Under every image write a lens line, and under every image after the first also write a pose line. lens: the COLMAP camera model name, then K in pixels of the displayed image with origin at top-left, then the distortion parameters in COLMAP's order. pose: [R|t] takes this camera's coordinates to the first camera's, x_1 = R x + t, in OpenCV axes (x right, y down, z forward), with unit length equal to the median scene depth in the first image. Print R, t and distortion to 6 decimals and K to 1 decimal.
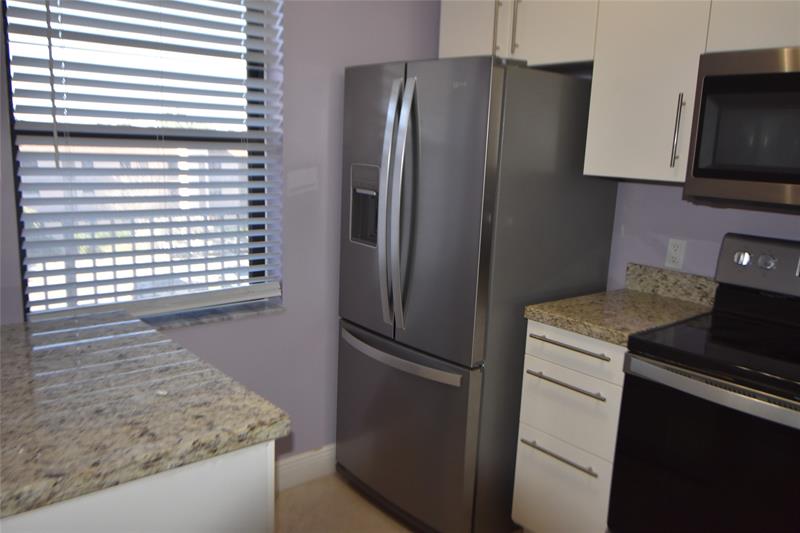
lens RADIAL K [[695.6, 0, 400.0], [0, 695.6, 266.5], [0, 0, 1]] dist [0.004839, -0.171663]
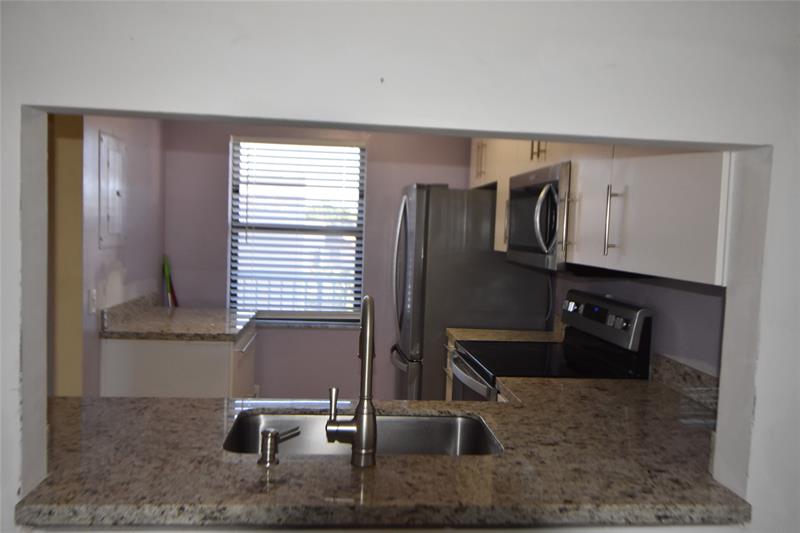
lens RADIAL K [[695.6, 0, 400.0], [0, 695.6, 266.5], [0, 0, 1]] dist [0.004839, -0.171663]
pose [[0.800810, 0.023829, -0.598444, 1.101200], [-0.108297, 0.988498, -0.105558, 0.103237], [0.589046, 0.149342, 0.794180, -0.426810]]
